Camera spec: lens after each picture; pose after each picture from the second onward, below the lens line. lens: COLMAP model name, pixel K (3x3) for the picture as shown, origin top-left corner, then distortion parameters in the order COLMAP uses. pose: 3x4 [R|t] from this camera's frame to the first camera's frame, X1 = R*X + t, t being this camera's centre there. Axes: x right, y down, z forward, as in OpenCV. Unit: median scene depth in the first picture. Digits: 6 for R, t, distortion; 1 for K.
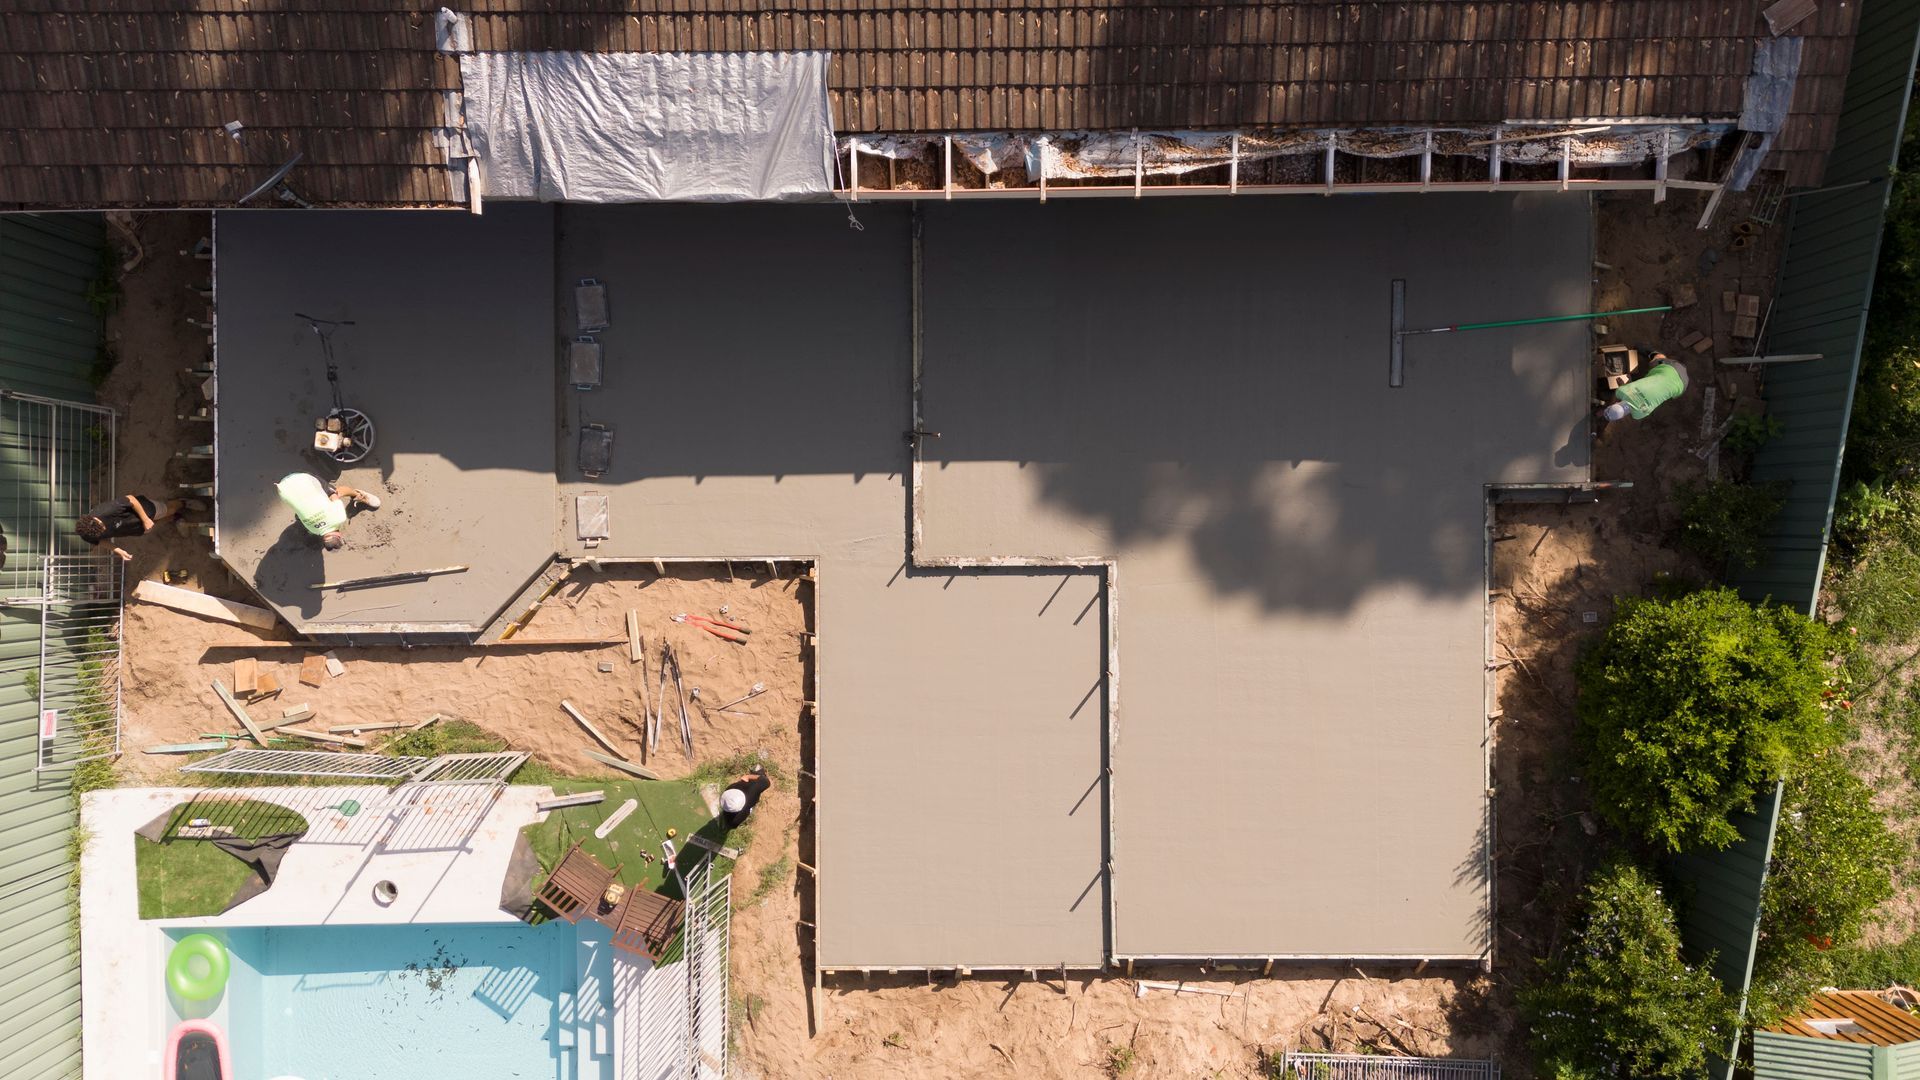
lens RADIAL K [[1412.9, 0, 955.4], [0, 1412.9, 534.0], [0, 0, 1]] dist [0.067033, -0.067300]
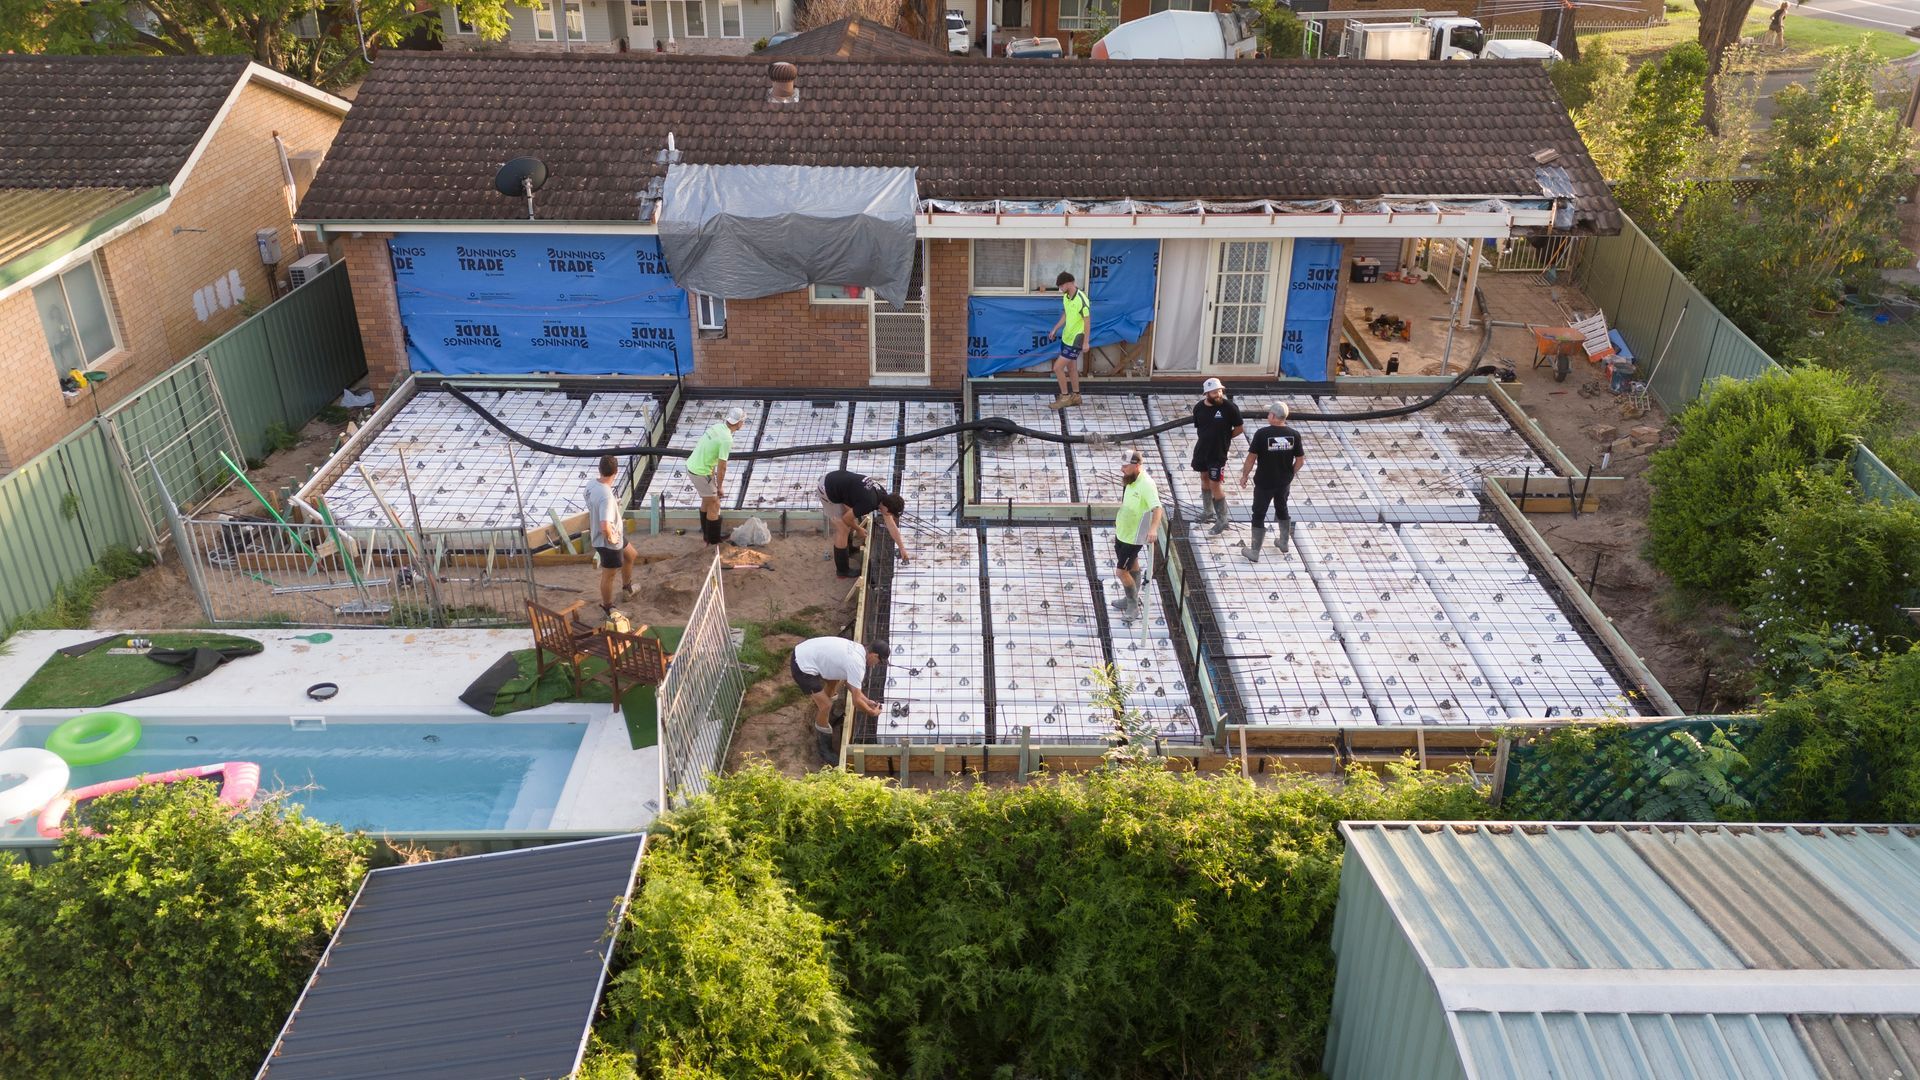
lens RADIAL K [[1412.9, 0, 957.7], [0, 1412.9, 538.8], [0, 0, 1]] dist [0.067033, -0.067300]
pose [[0.999888, 0.013744, 0.005969, -0.041108], [-0.000864, 0.450591, -0.892730, 0.960100], [-0.014959, 0.892625, 0.450552, 0.556832]]
